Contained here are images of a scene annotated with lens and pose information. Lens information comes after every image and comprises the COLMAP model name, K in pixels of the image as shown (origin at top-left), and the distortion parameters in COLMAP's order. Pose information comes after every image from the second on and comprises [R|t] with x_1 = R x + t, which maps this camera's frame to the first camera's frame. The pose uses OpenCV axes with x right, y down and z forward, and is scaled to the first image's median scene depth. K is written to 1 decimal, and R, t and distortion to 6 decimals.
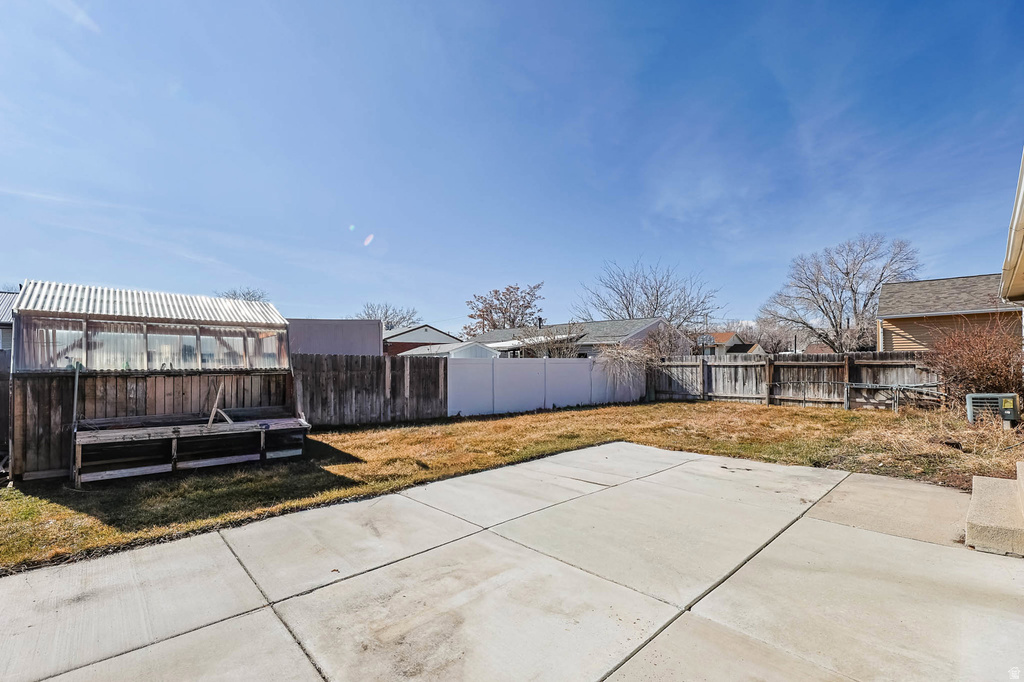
lens RADIAL K [[443.5, 0, 515.6], [0, 443.5, 361.8], [0, 0, 1]] dist [-0.001003, -0.000242]
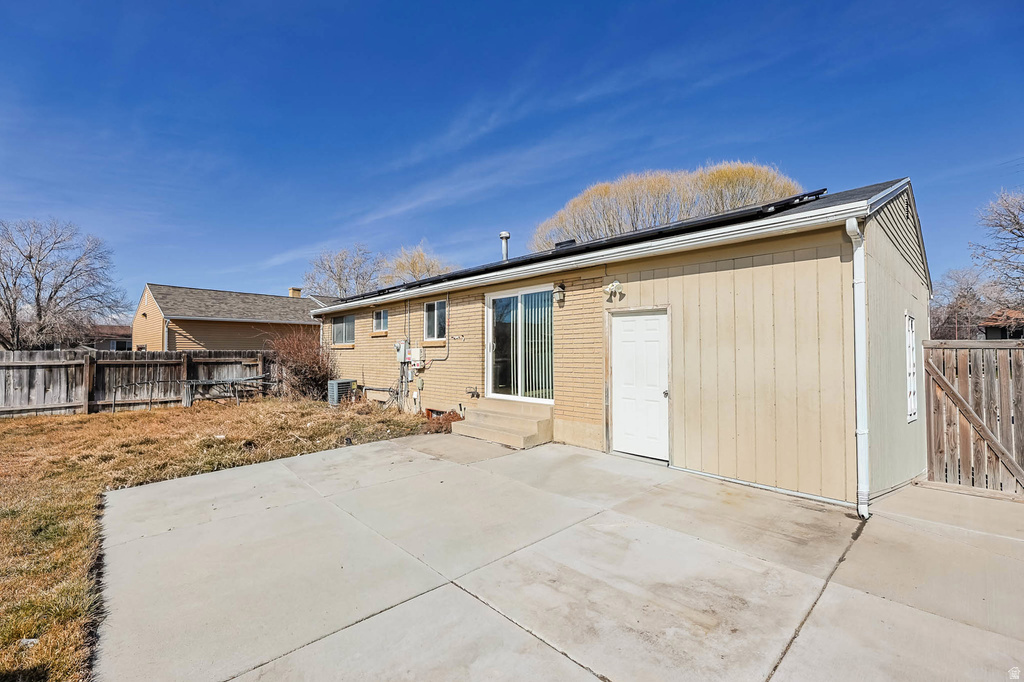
lens RADIAL K [[424.6, 0, 510.3], [0, 424.6, 335.6], [0, 0, 1]] dist [-0.001051, -0.000151]
pose [[0.008154, 0.051187, 0.998656, -0.216756], [0.006505, 0.998665, -0.051241, -0.000458], [-0.999946, 0.006914, 0.007811, 0.238374]]
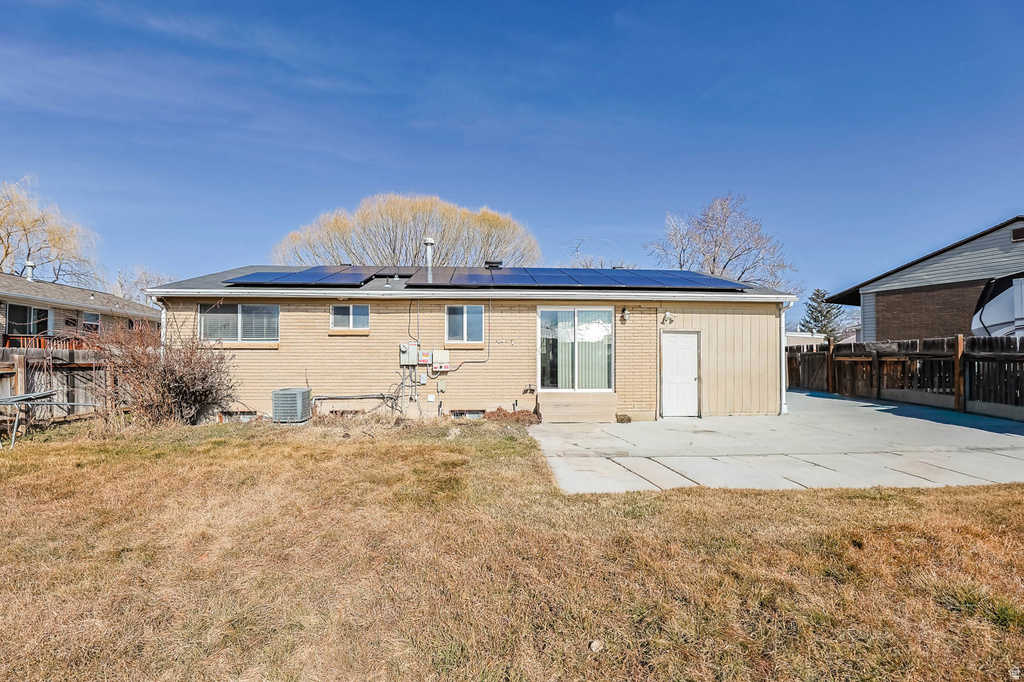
lens RADIAL K [[443.5, 0, 515.6], [0, 443.5, 361.8], [0, 0, 1]] dist [-0.001003, -0.000242]
pose [[-0.753133, 0.019445, 0.657580, -0.082075], [0.012890, 0.999807, -0.014802, 0.014925], [-0.657742, -0.002672, -0.753239, 0.877894]]
